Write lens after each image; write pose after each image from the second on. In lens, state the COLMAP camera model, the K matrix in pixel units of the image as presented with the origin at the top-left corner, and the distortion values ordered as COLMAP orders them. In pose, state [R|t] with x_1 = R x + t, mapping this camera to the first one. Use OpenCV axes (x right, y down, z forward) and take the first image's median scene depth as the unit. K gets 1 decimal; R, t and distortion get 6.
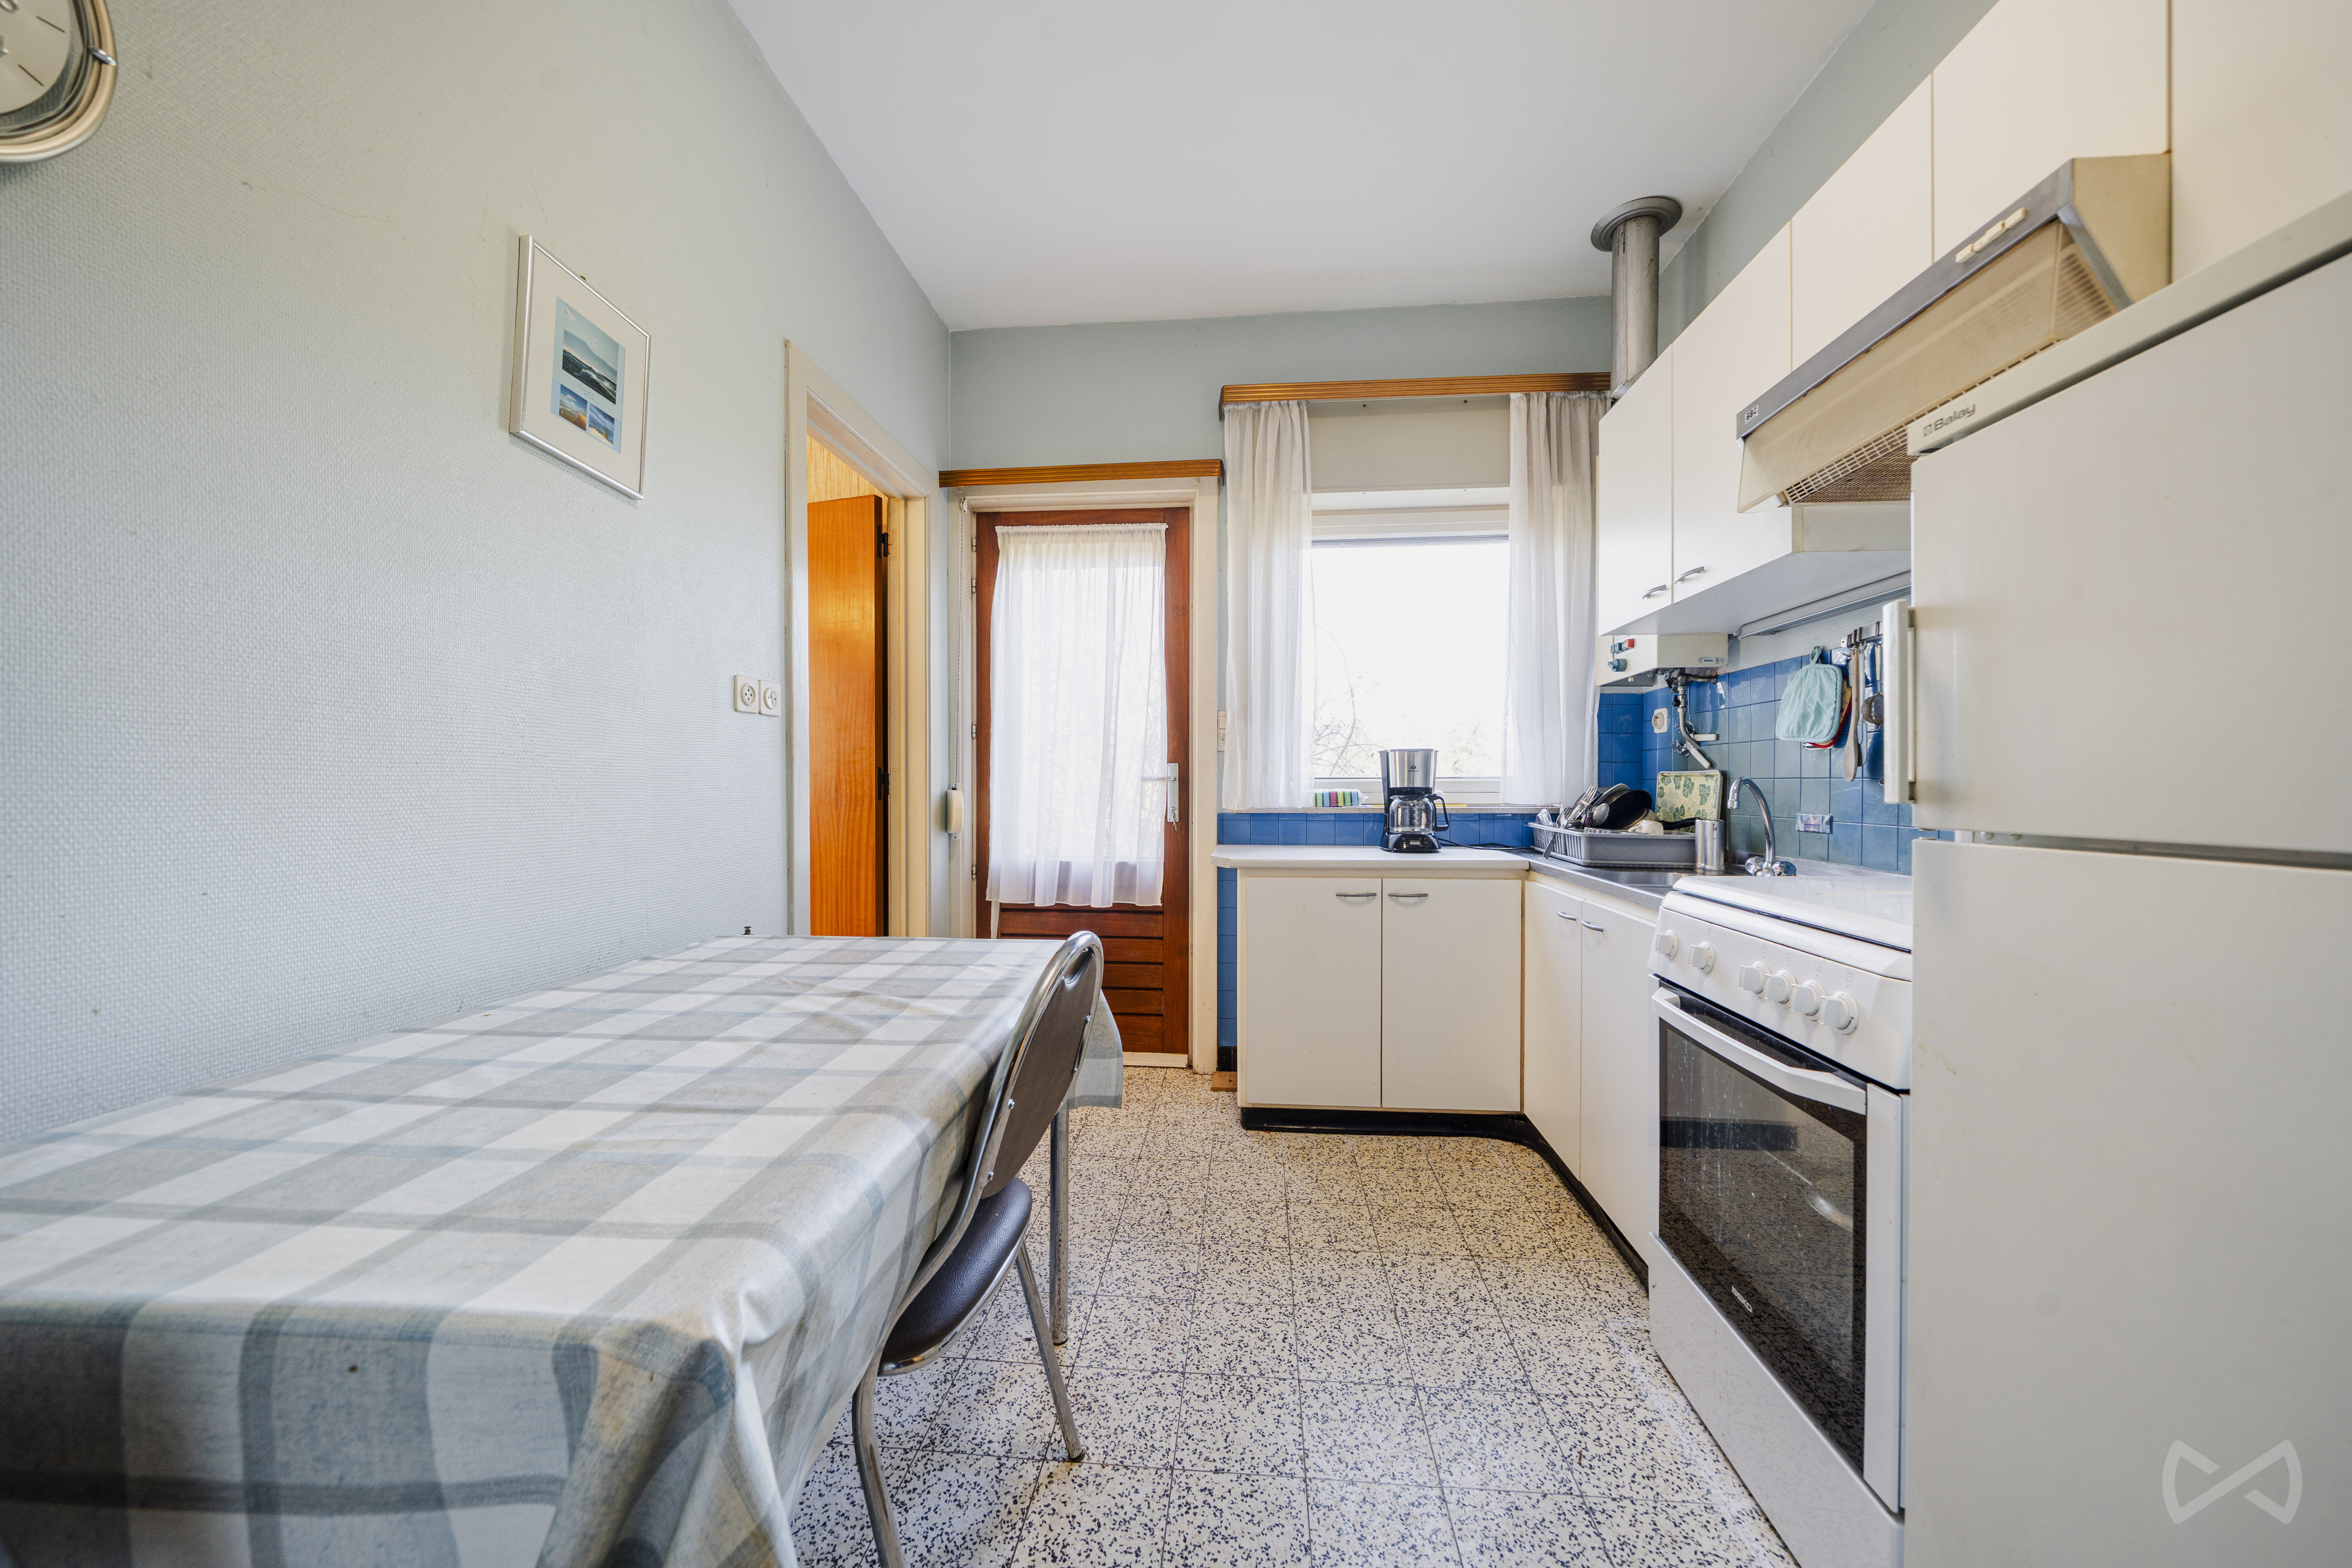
lens RADIAL K [[799.8, 0, 1190.8], [0, 799.8, 792.6], [0, 0, 1]] dist [-0.005637, -0.000171]
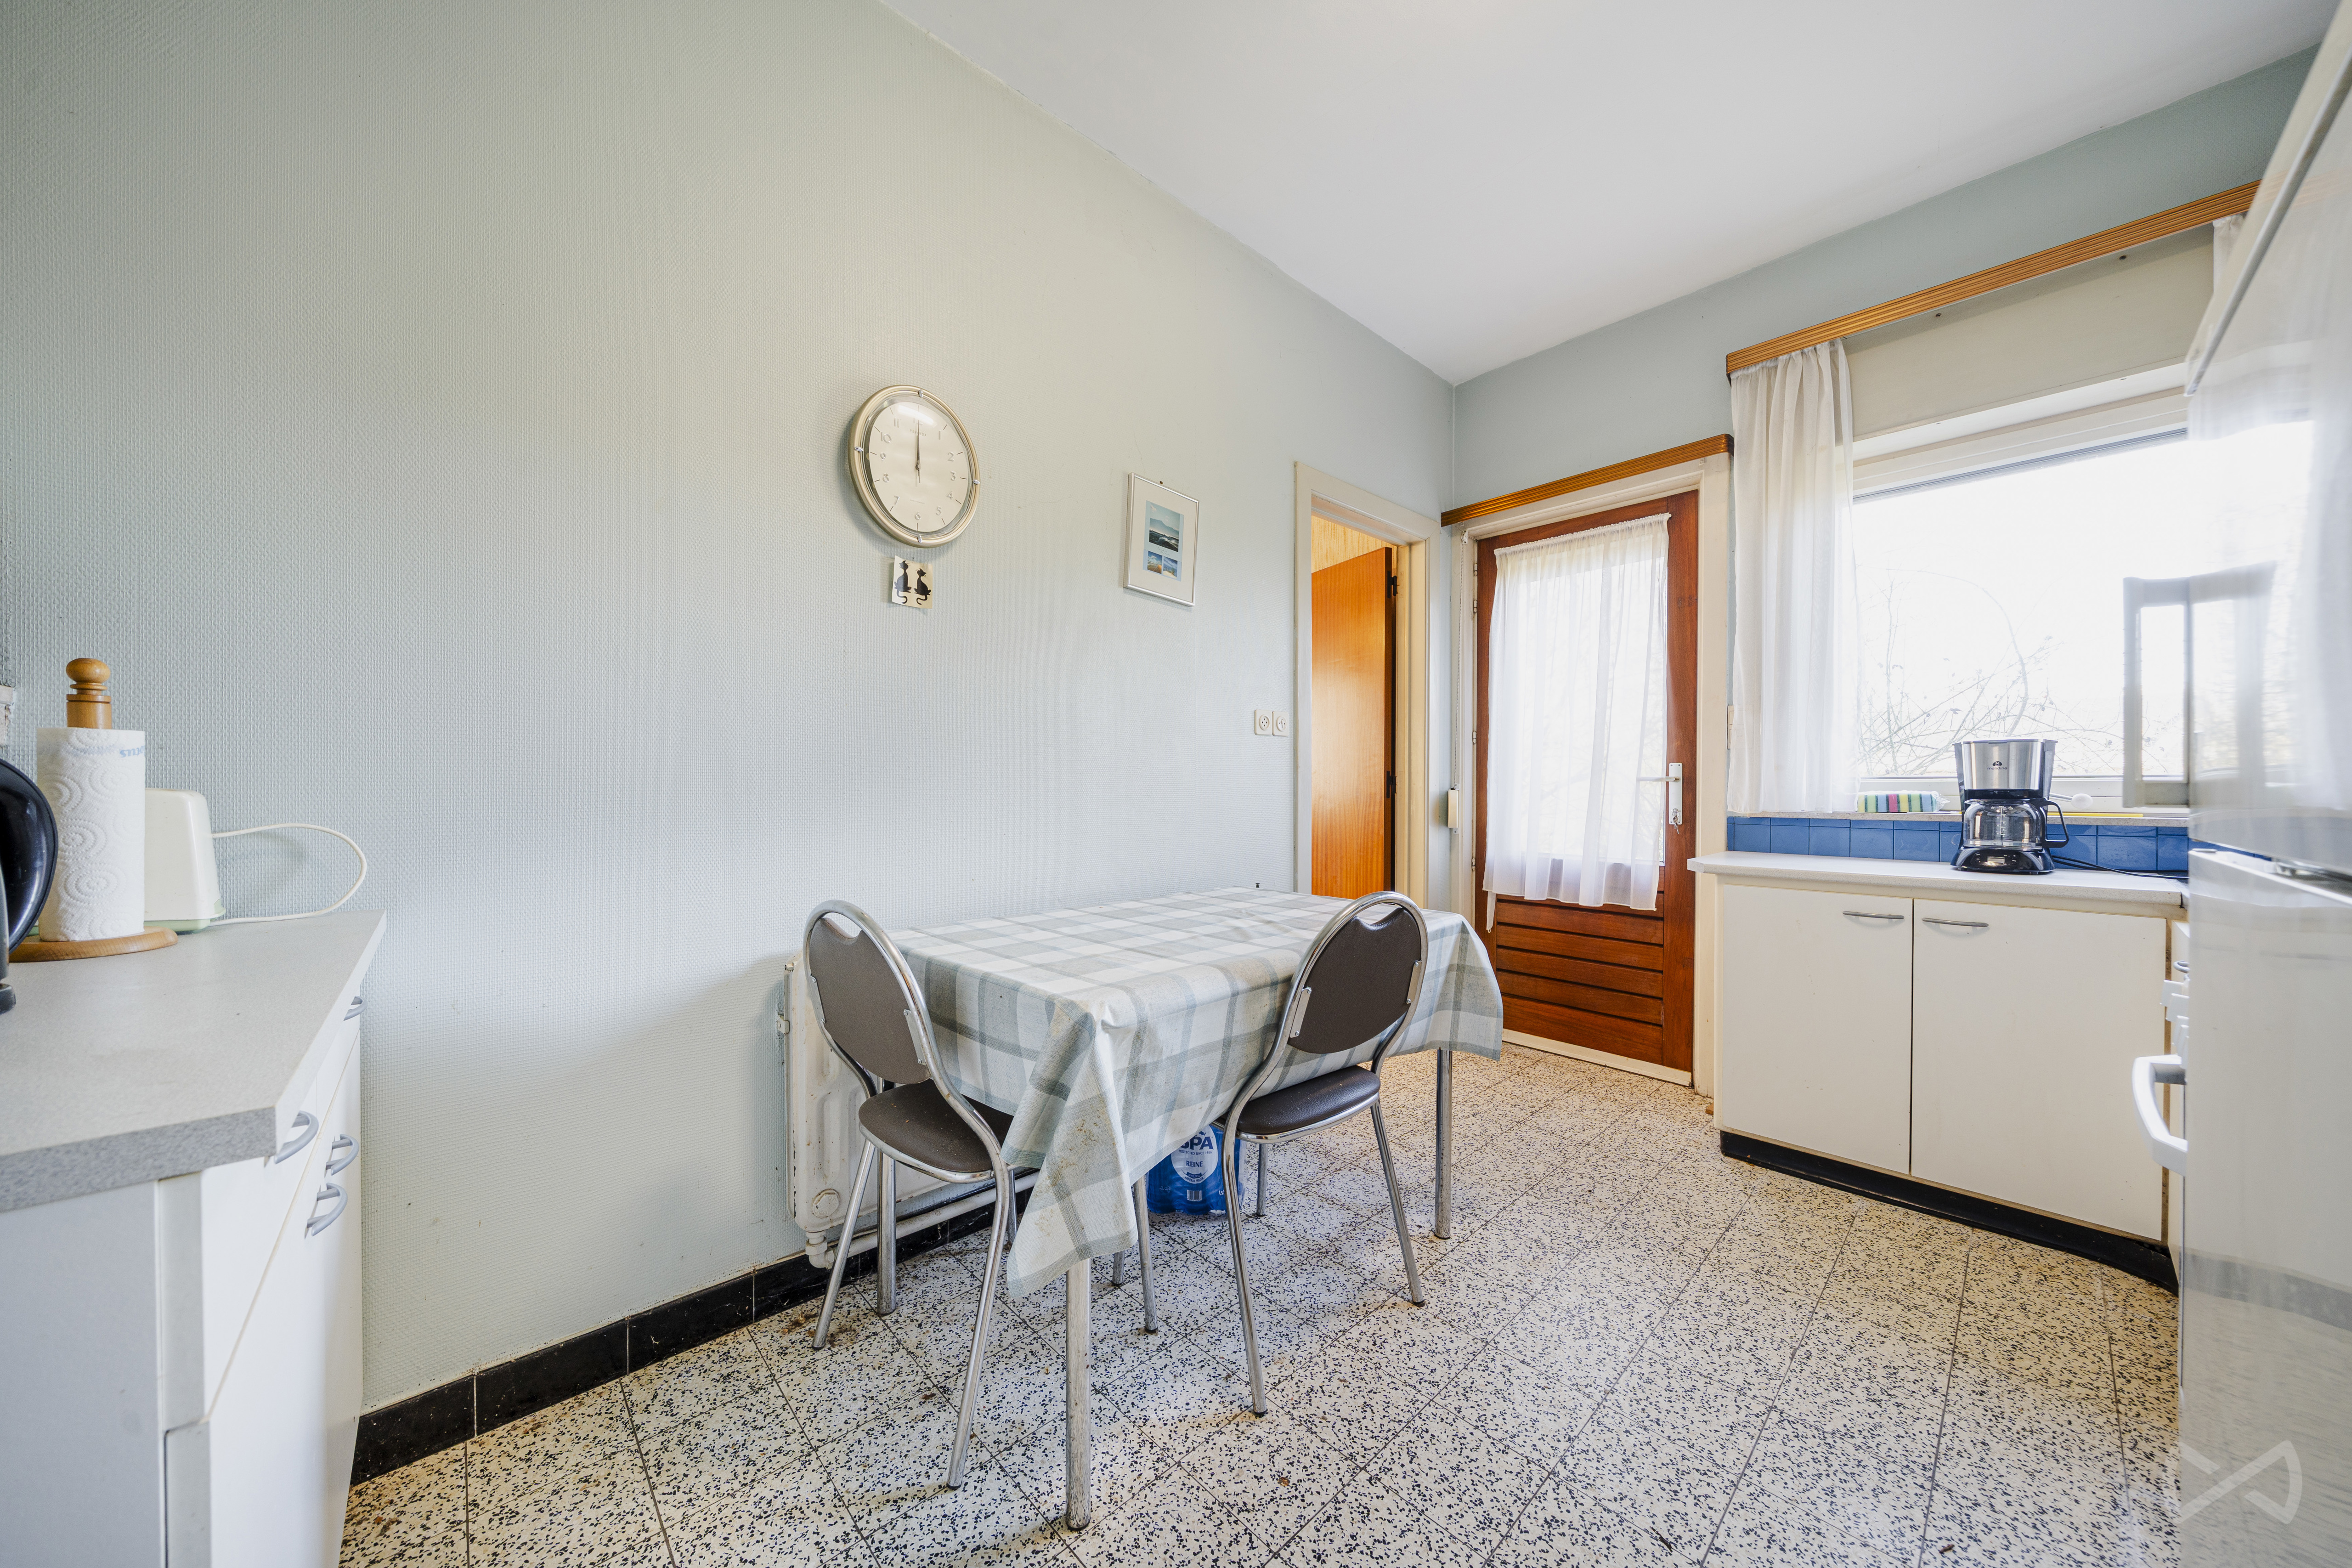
lens RADIAL K [[795.2, 0, 1191.5], [0, 795.2, 790.5], [0, 0, 1]] dist [-0.001226, -0.000281]
pose [[0.743204, 0.005155, -0.669045, 0.201533], [-0.007224, 0.999974, -0.000320, 0.000526], [0.669026, 0.005071, 0.743221, -0.097443]]
